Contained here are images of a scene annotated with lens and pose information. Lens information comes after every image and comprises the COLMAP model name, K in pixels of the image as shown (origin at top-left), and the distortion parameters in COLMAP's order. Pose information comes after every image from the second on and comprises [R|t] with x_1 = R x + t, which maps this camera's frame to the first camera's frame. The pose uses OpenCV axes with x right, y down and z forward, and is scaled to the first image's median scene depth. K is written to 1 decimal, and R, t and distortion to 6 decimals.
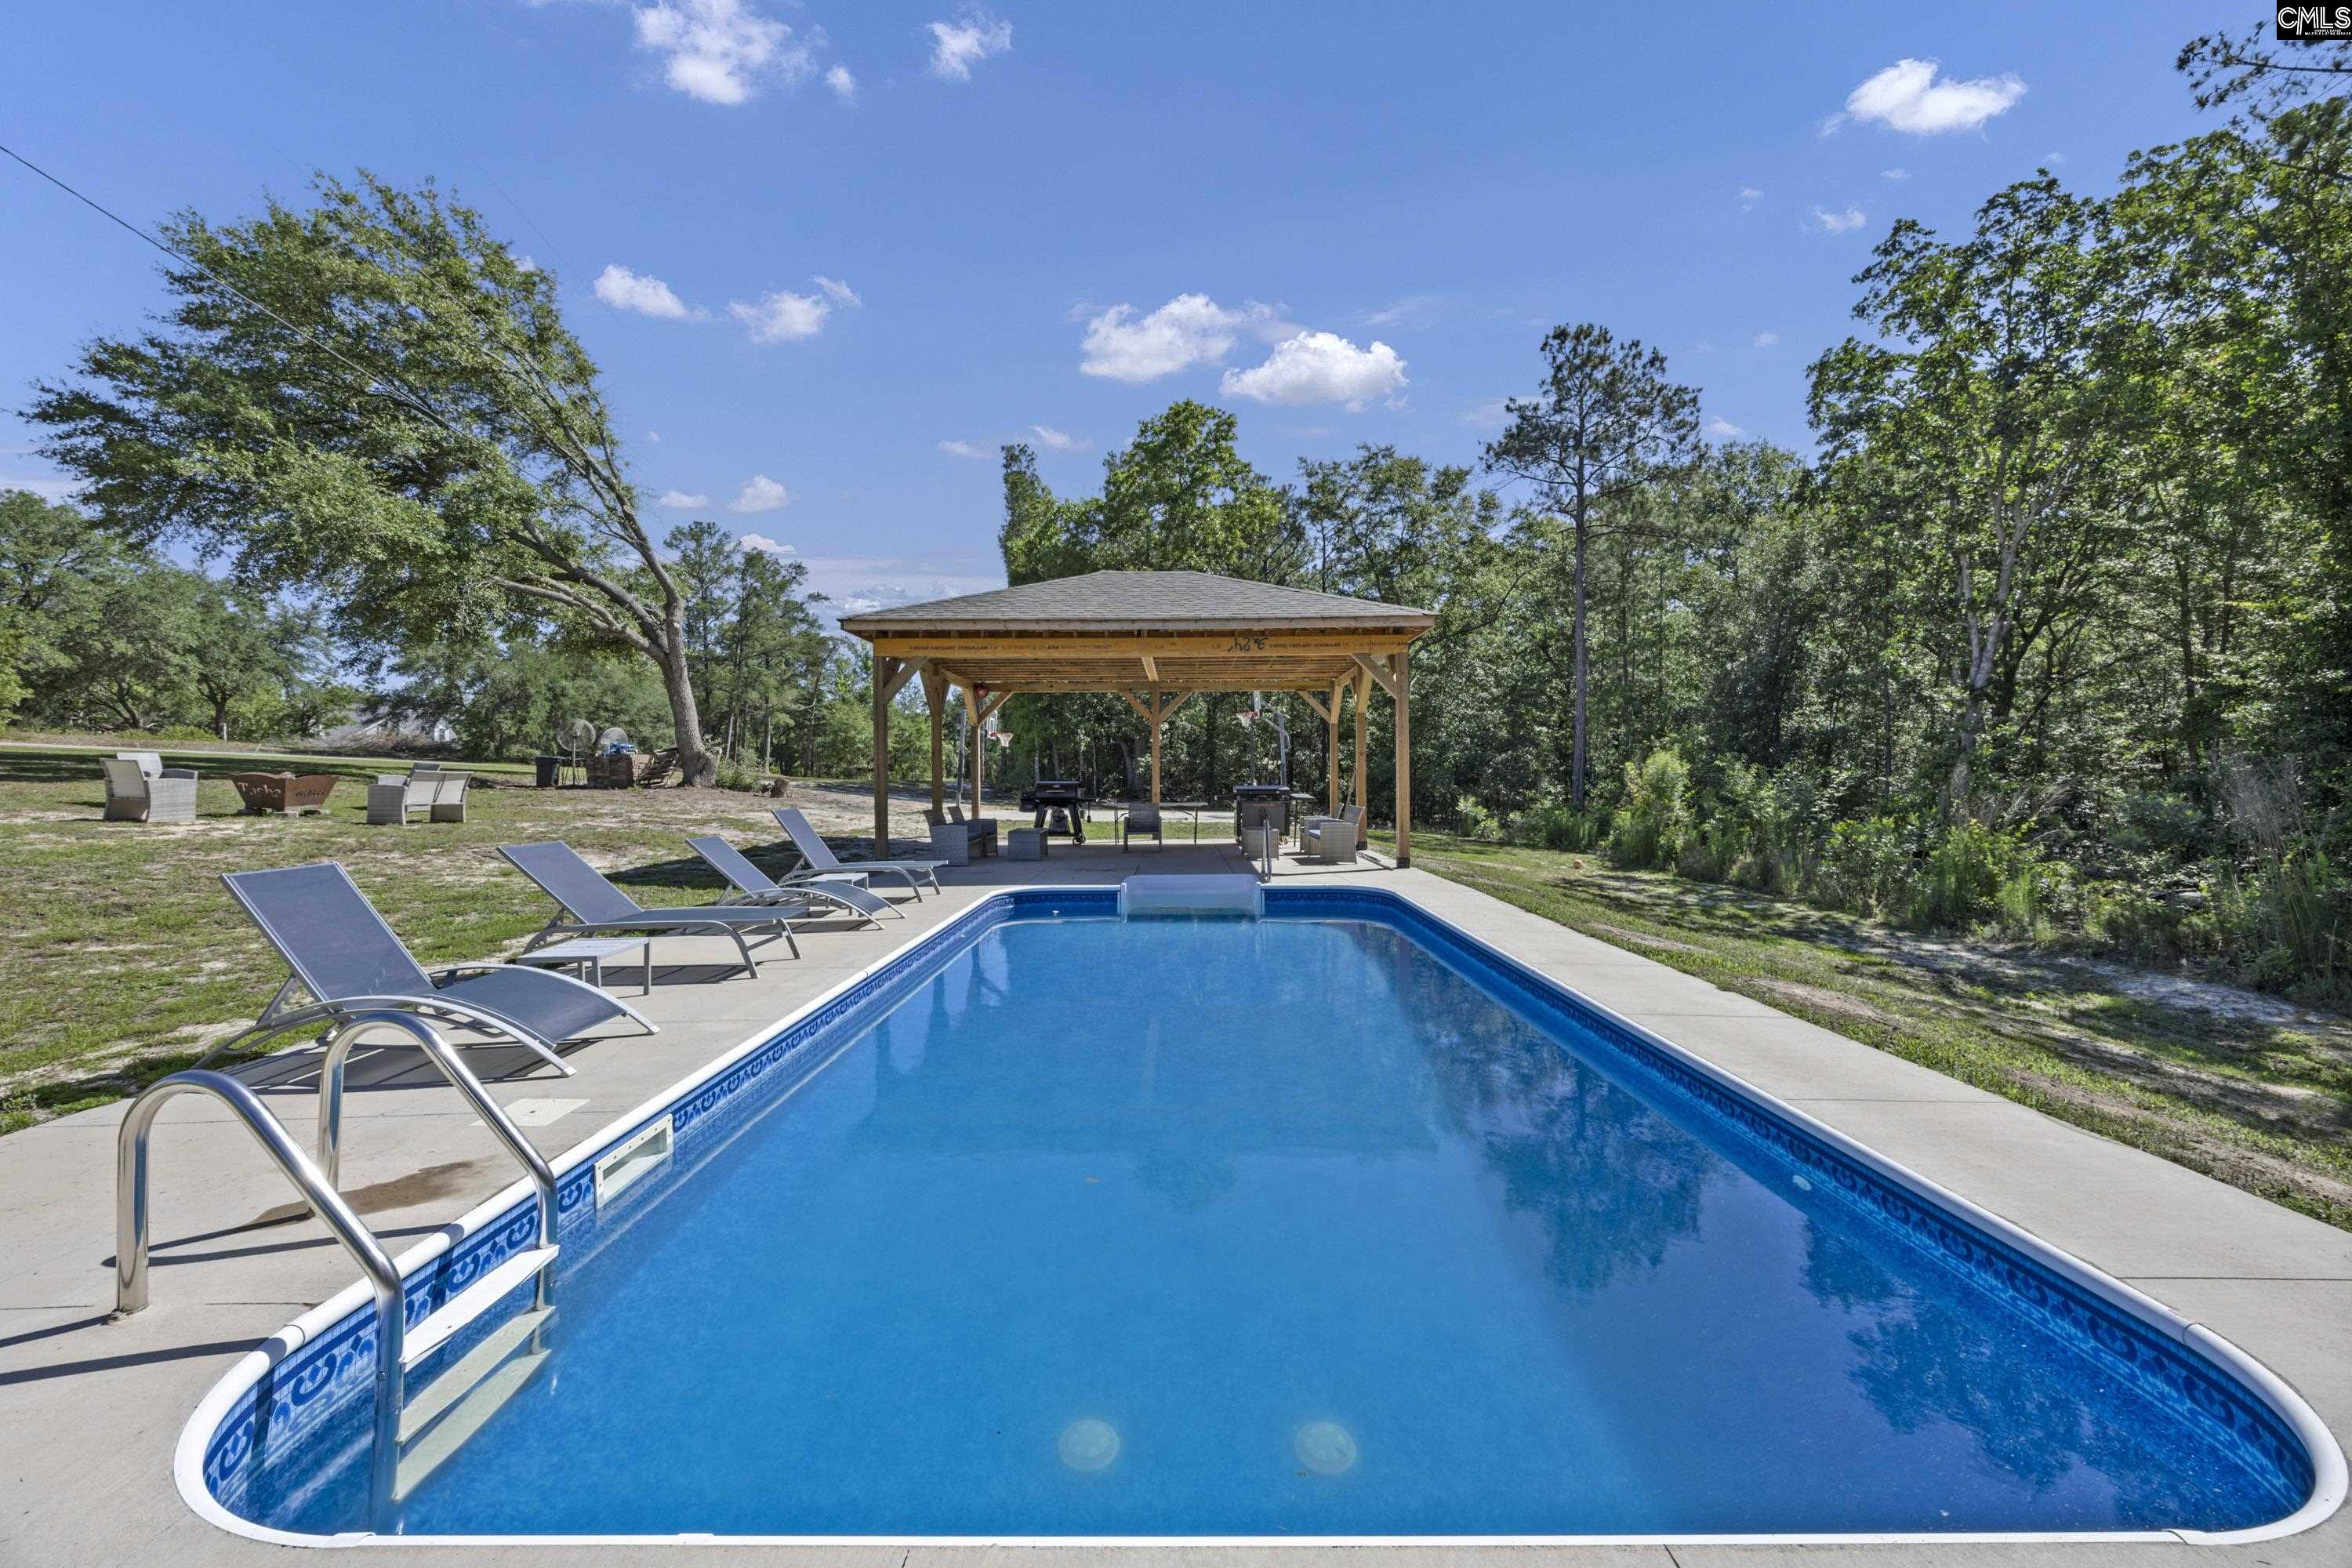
lens RADIAL K [[907.1, 0, 1179.7], [0, 907.1, 779.4], [0, 0, 1]] dist [-0.000249, 0.000027]
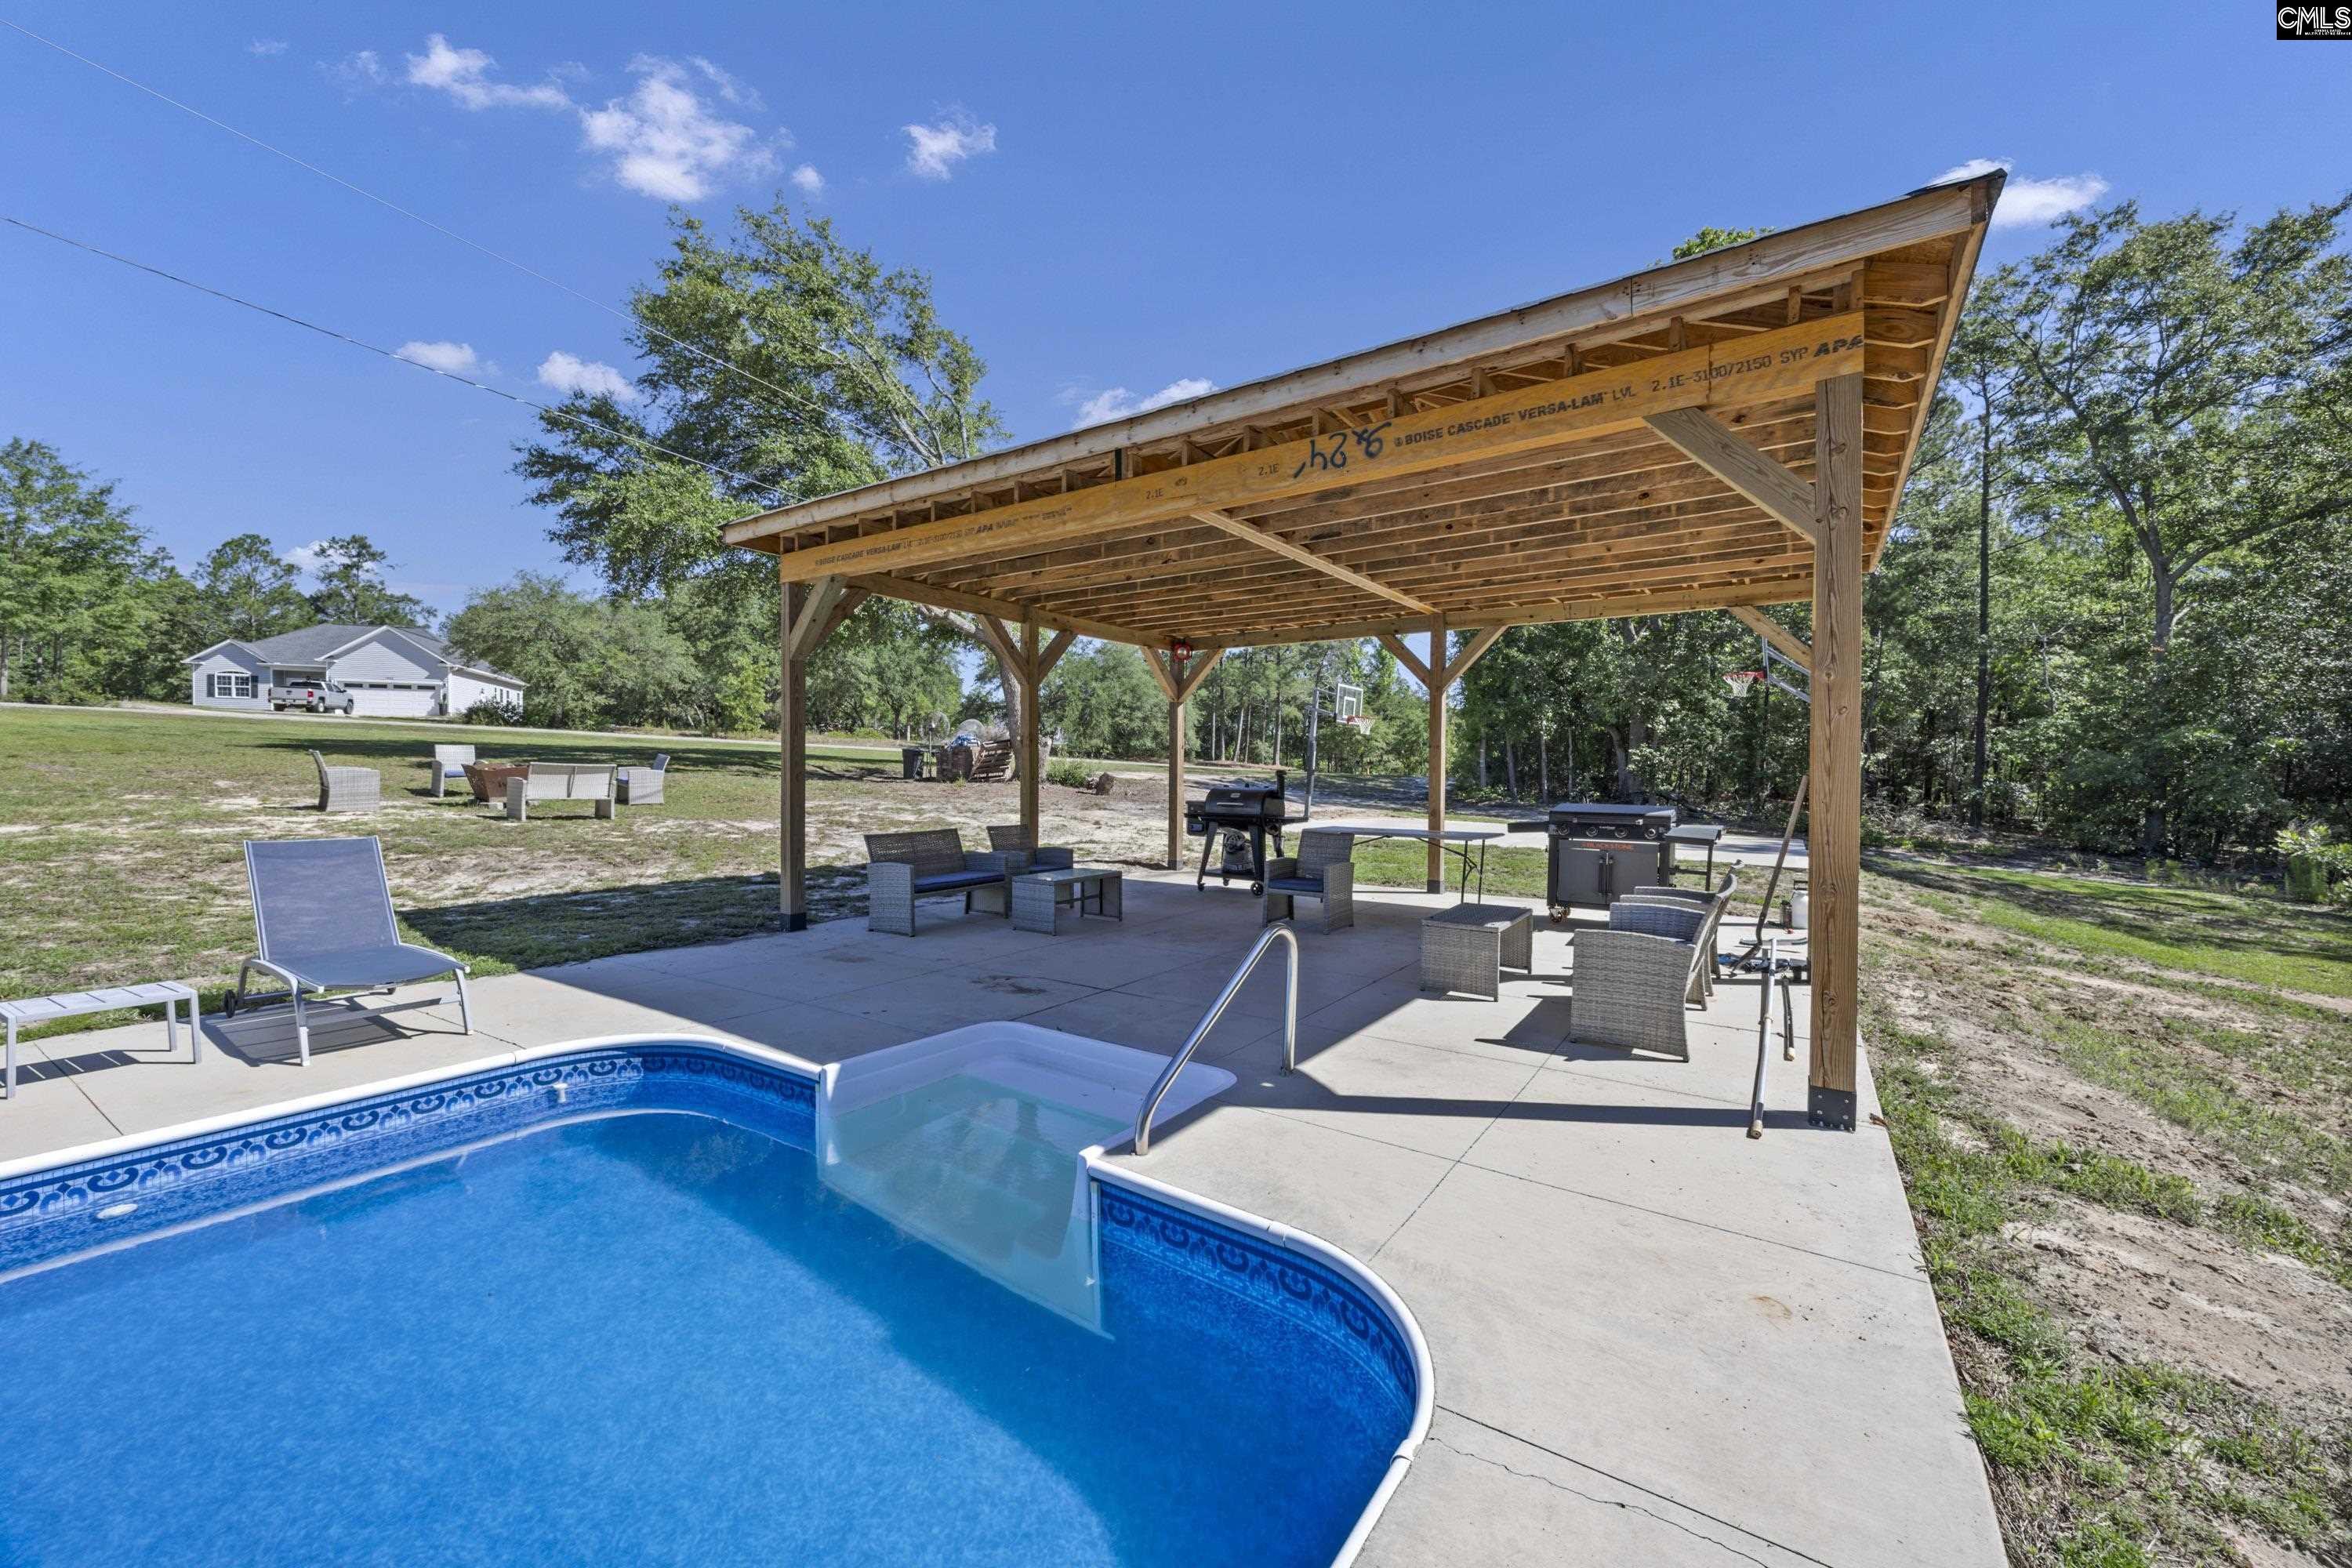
lens RADIAL K [[907.1, 0, 1178.6], [0, 907.1, 783.5], [0, 0, 1]] dist [-0.000249, 0.000027]
pose [[0.823883, 0.018928, -0.566444, 0.066071], [-0.011953, 0.999800, 0.016025, -0.003467], [0.566634, -0.006432, 0.823944, 0.177505]]
